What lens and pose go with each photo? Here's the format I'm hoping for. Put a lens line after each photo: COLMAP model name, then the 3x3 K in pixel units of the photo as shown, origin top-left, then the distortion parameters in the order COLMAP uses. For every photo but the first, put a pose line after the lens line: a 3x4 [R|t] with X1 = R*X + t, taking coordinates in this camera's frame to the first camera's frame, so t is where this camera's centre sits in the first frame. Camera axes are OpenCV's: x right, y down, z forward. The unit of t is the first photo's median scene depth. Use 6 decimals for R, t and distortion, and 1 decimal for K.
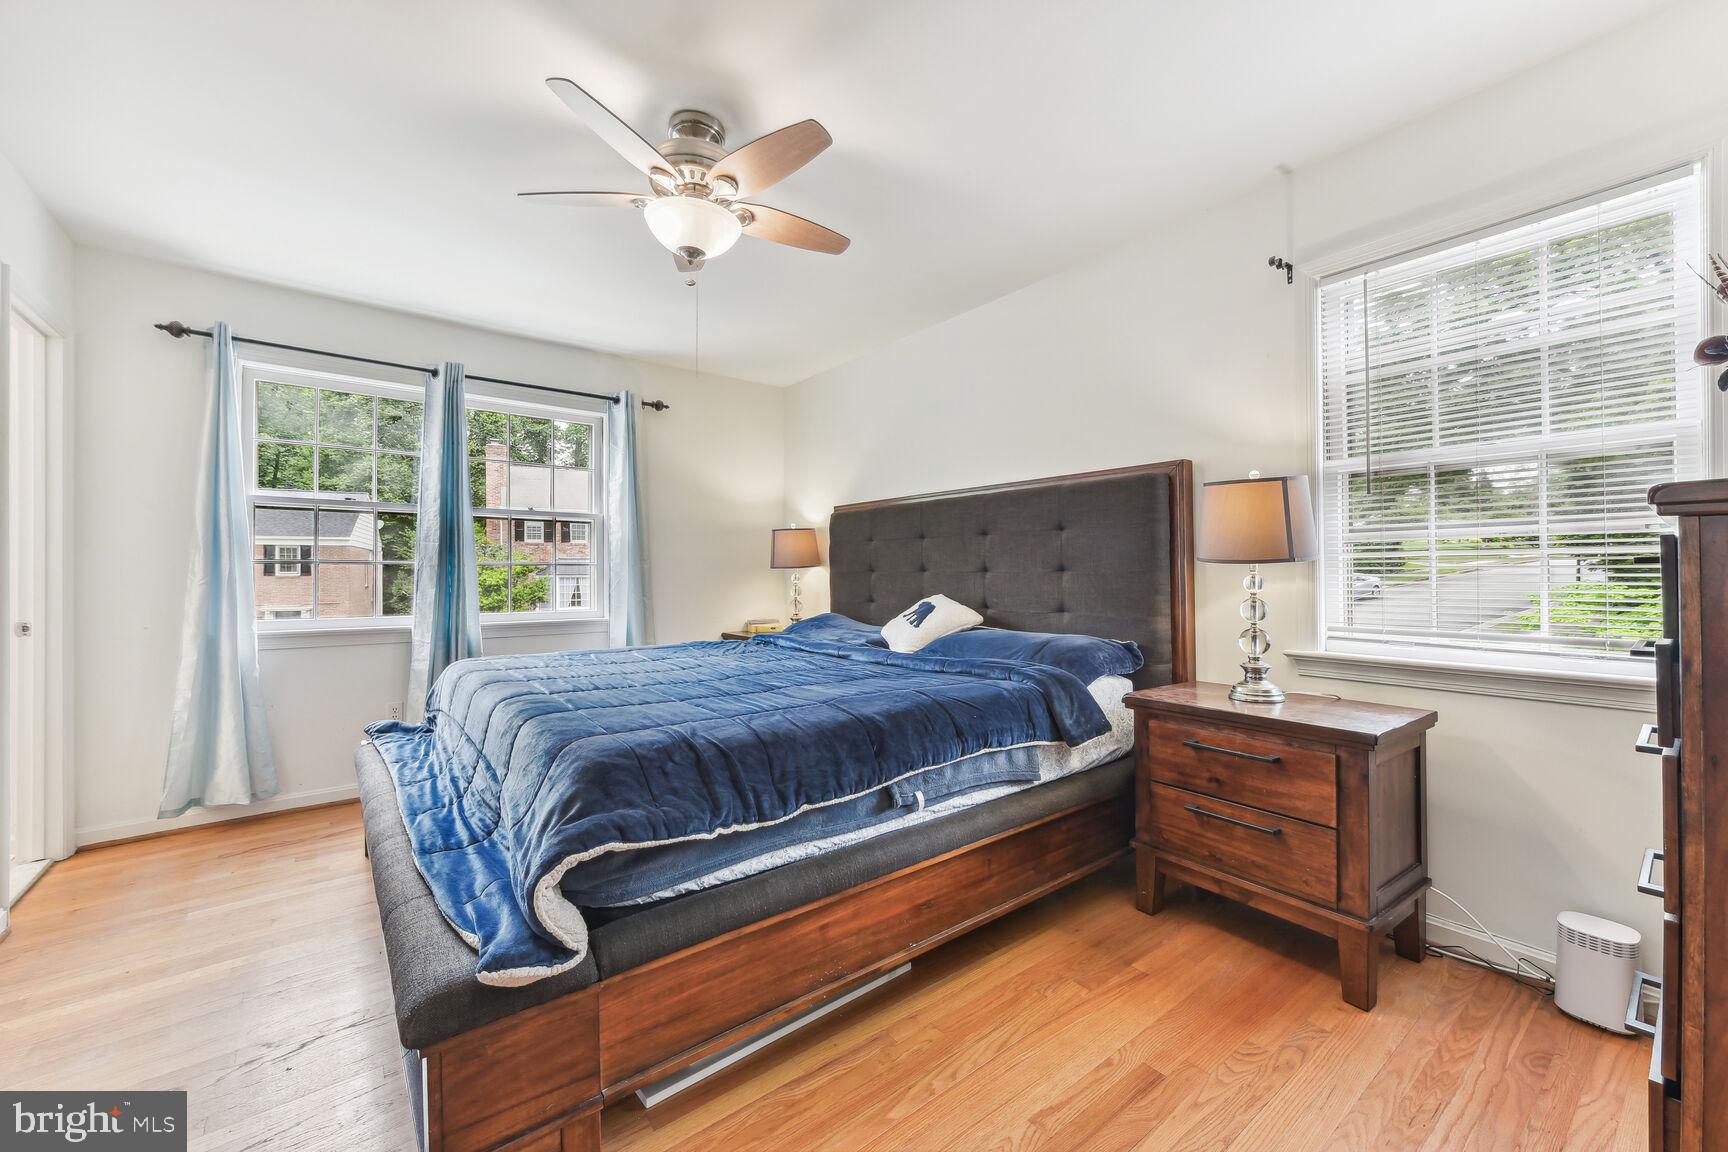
lens RADIAL K [[676.1, 0, 864.0], [0, 676.1, 576.0], [0, 0, 1]] dist [-0.000179, 0.000016]
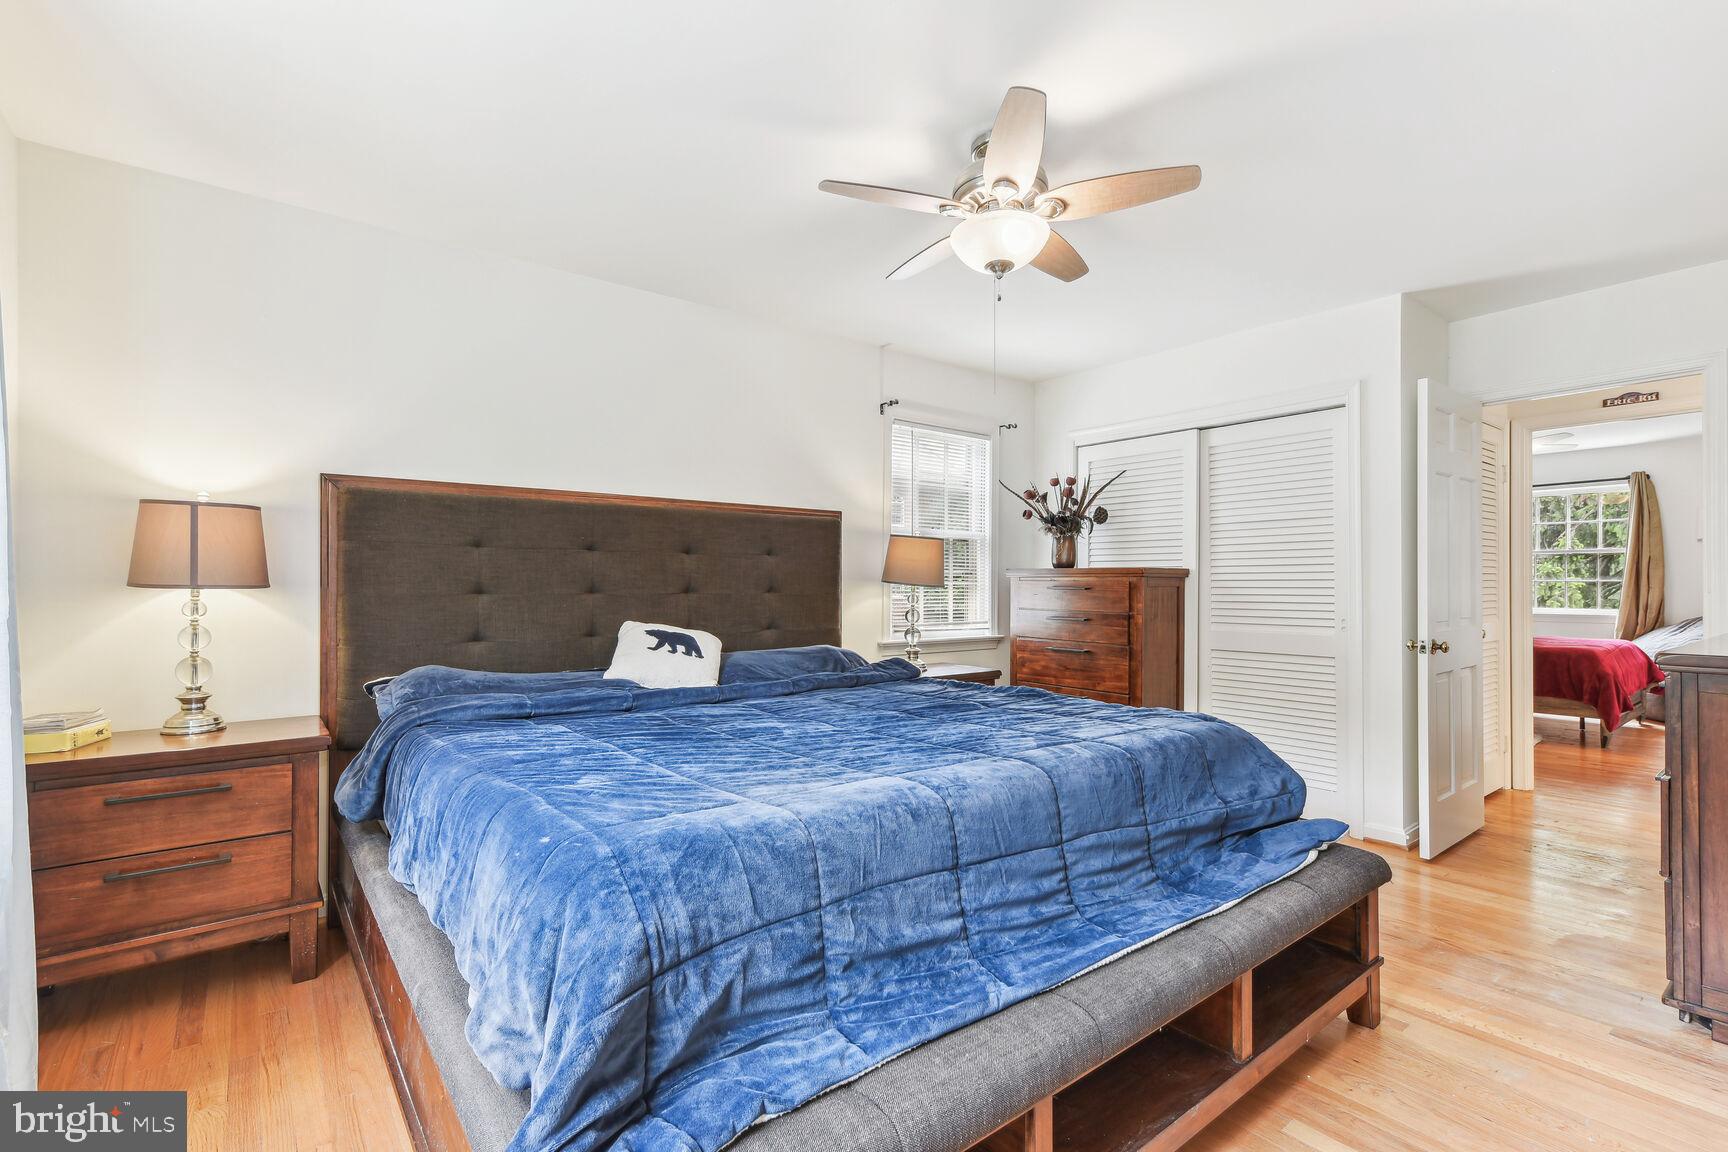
lens RADIAL K [[791.3, 0, 864.0], [0, 791.3, 576.0], [0, 0, 1]] dist [-0.000545, -0.000203]
pose [[-0.008819, 0.012301, 0.999885, -0.976159], [0.000764, 0.999924, -0.012295, -0.017651], [-0.999961, 0.000656, -0.008828, 0.842782]]
